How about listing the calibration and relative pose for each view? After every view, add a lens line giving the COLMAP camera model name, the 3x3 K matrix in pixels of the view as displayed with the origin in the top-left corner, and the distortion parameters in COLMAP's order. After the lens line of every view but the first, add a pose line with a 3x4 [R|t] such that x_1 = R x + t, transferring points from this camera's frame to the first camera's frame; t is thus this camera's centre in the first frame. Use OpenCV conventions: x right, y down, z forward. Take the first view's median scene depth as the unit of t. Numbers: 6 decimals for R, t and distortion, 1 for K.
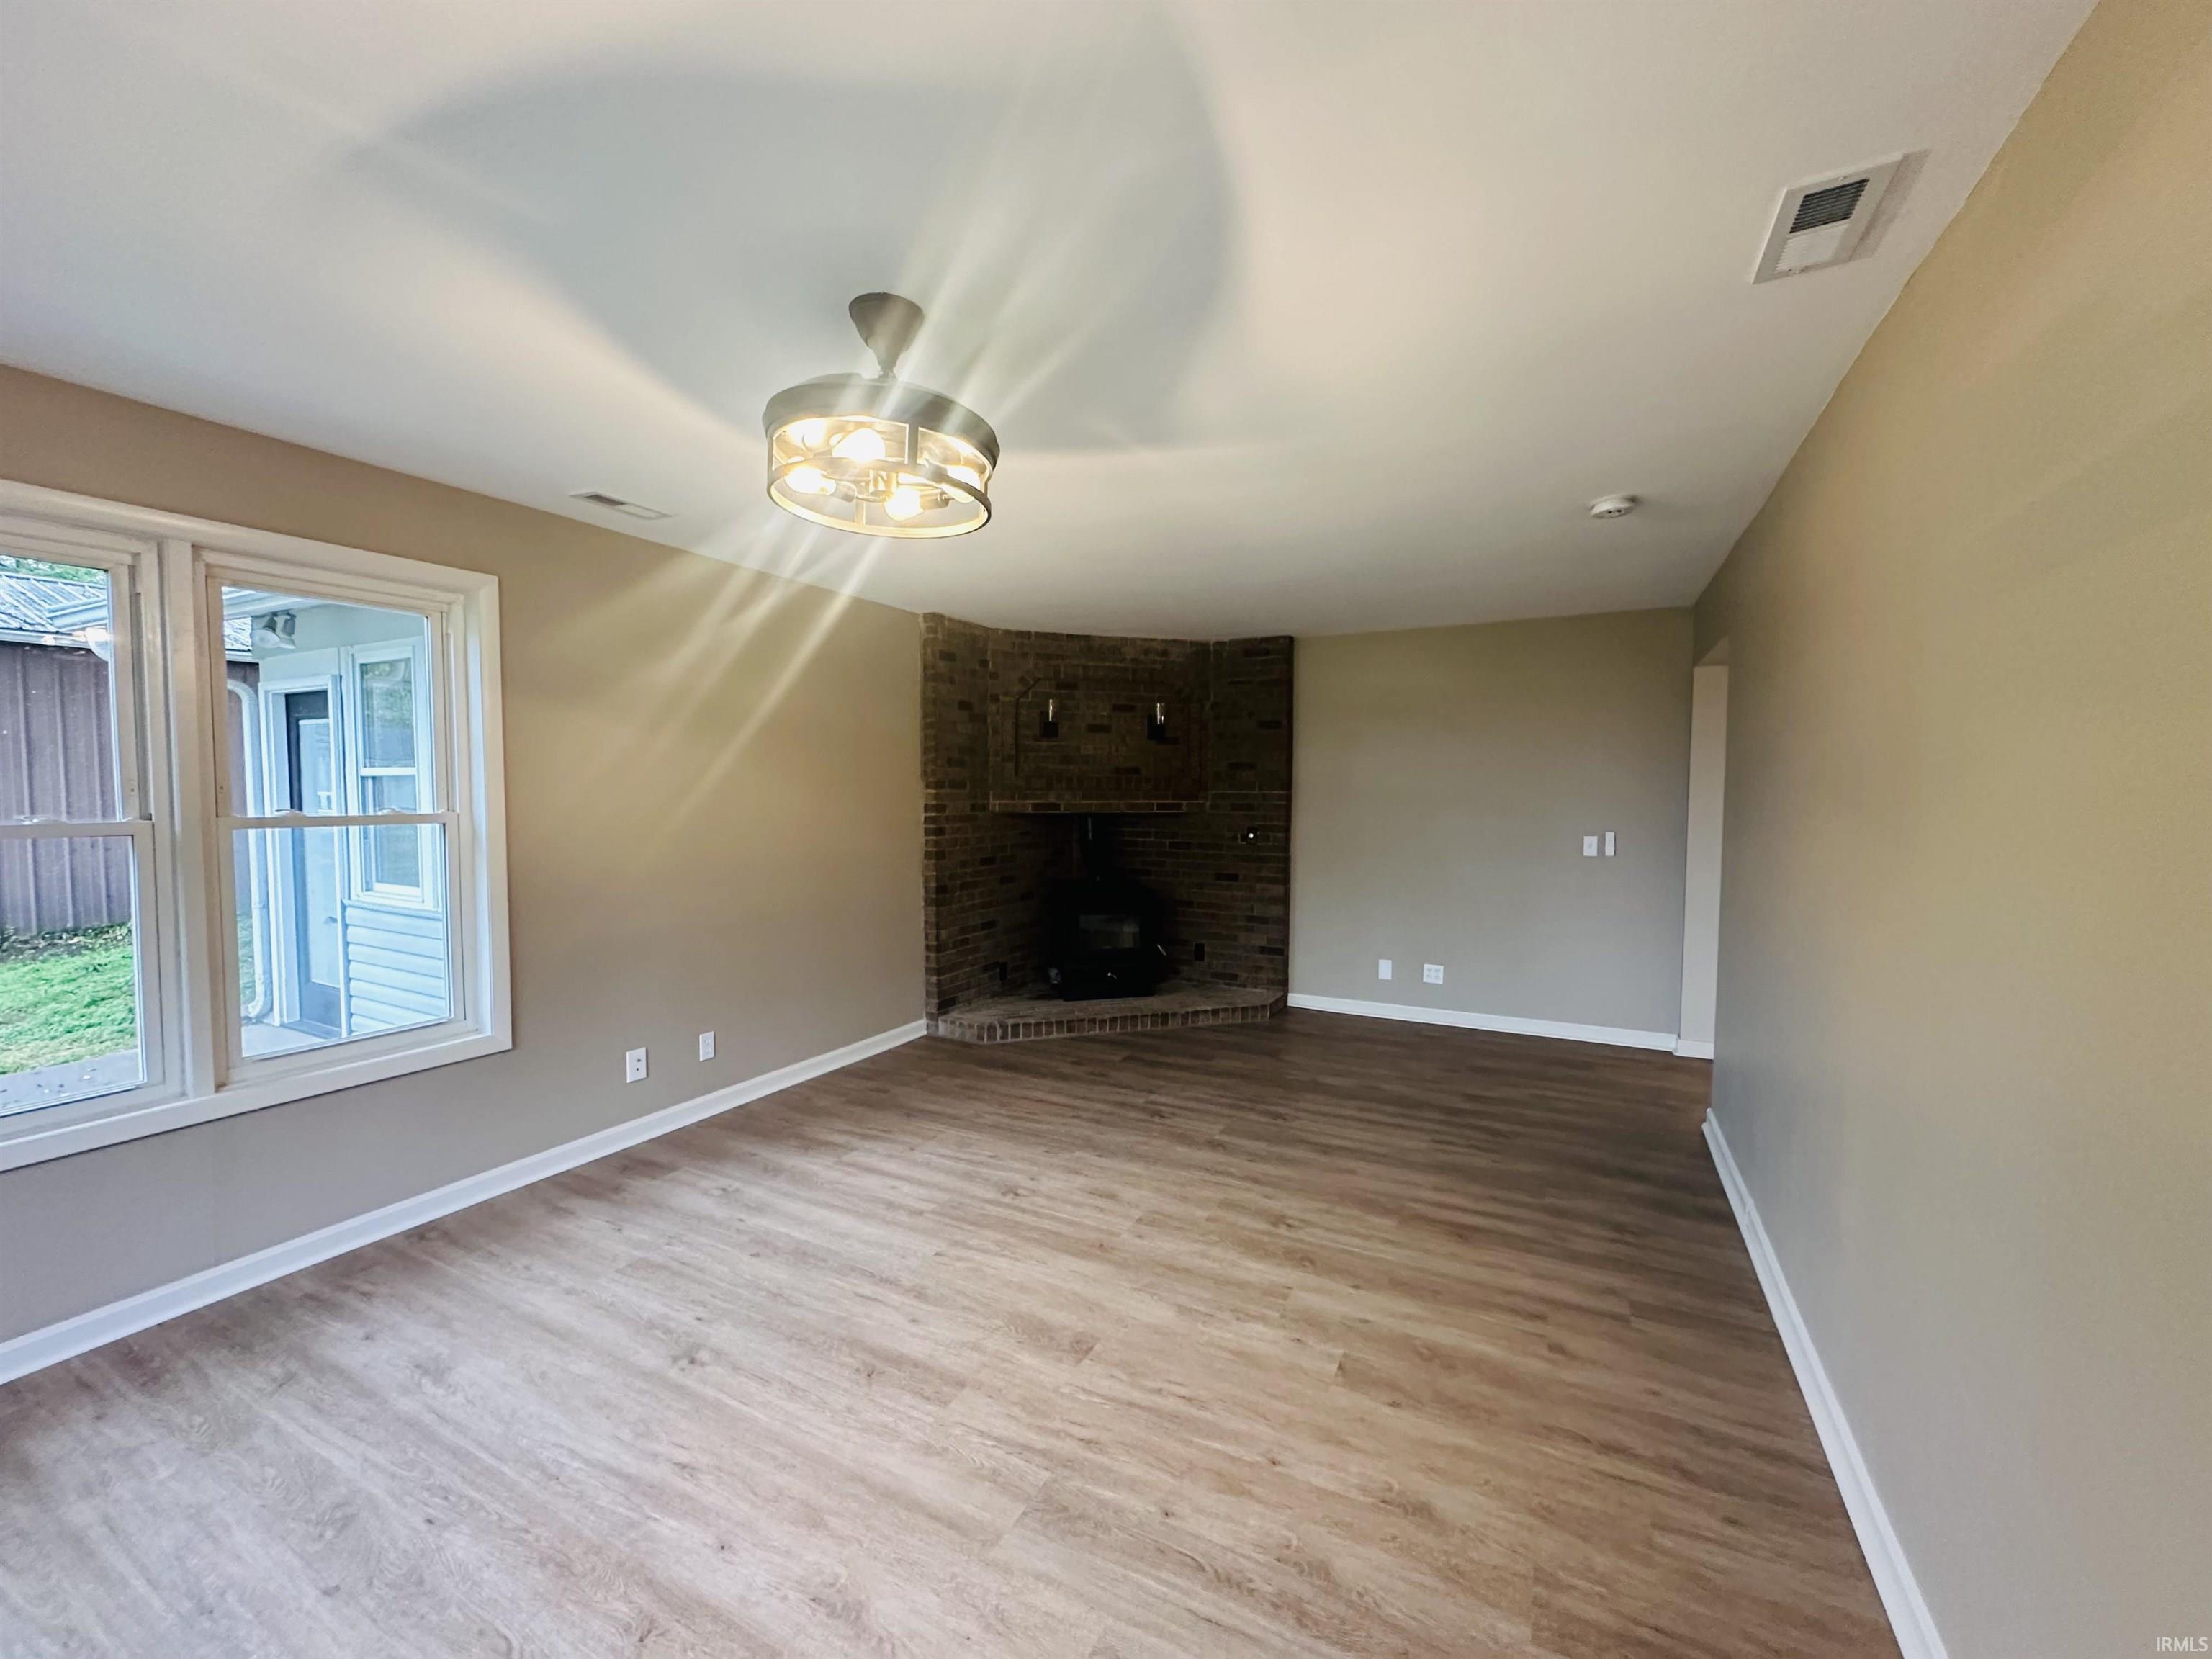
lens RADIAL K [[885.4, 0, 1109.8], [0, 885.4, 828.2], [0, 0, 1]] dist [-0.008006, 0.000149]
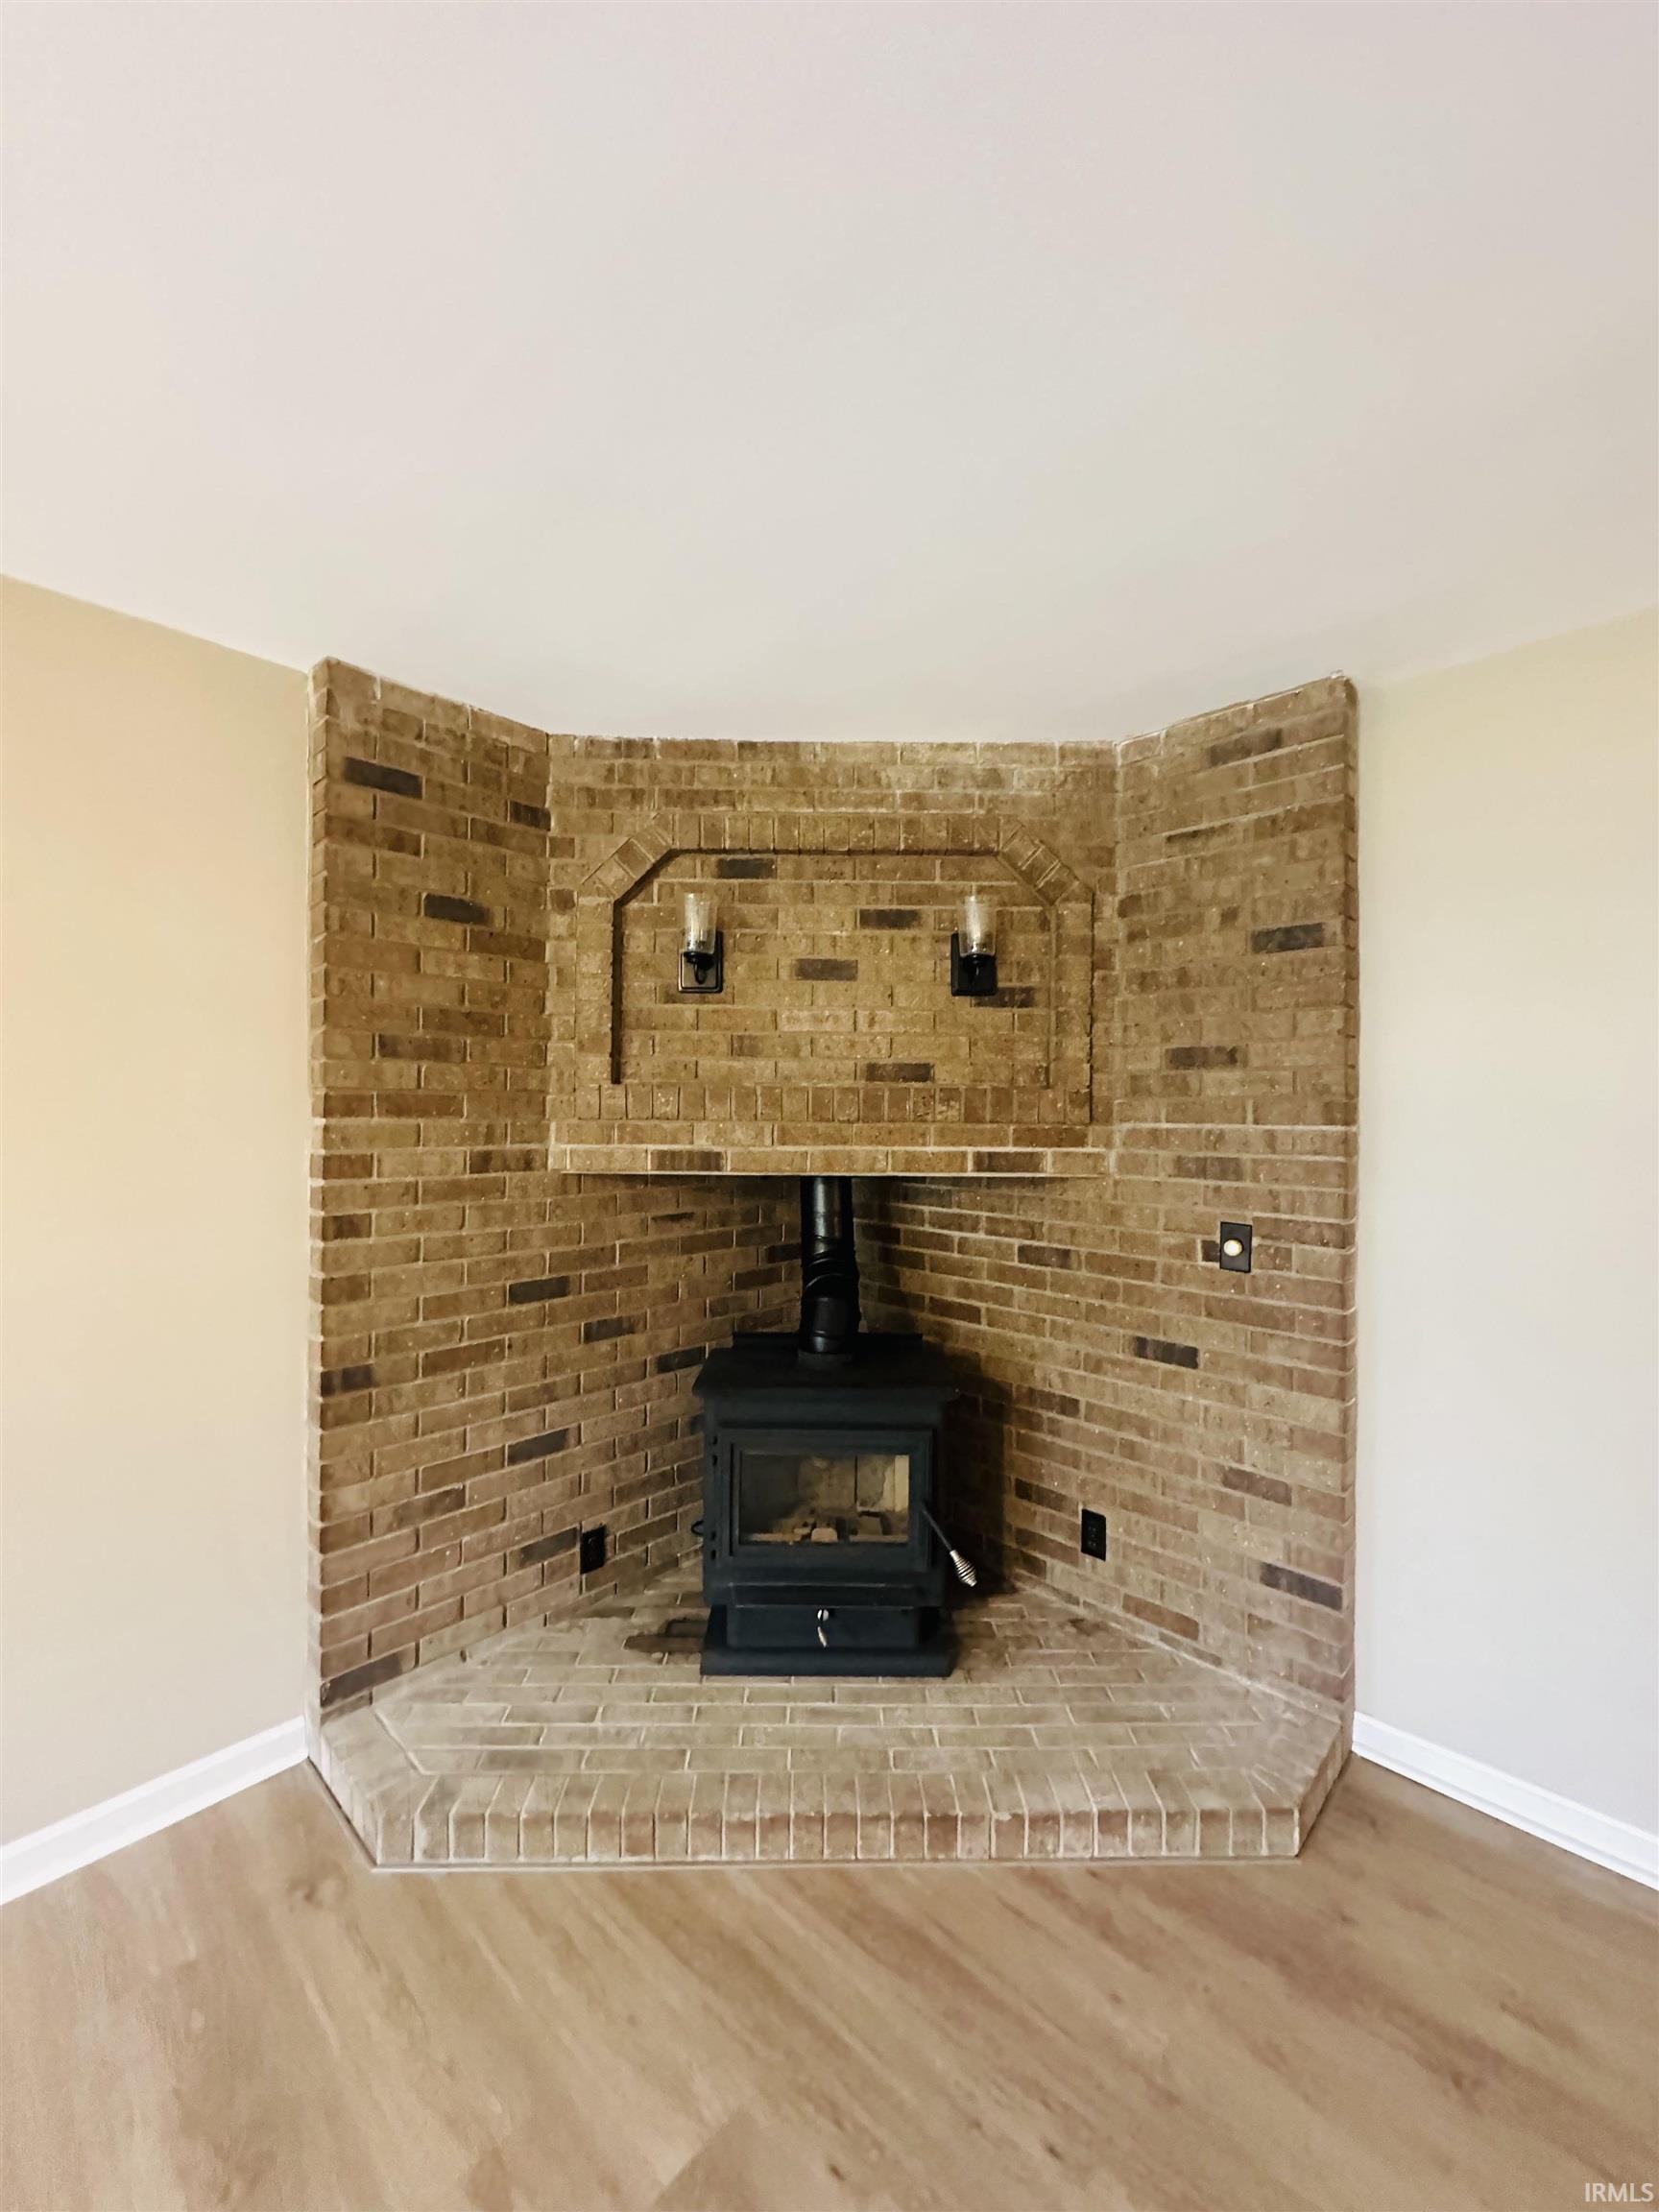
lens RADIAL K [[885.4, 0, 824.7], [0, 885.4, 1101.0], [0, 0, 1]] dist [-0.008006, 0.000149]
pose [[0.959611, -0.001157, -0.281329, 0.102458], [-0.015297, 0.998298, -0.056282, -0.029159], [0.280916, 0.058313, 0.957959, 0.612353]]
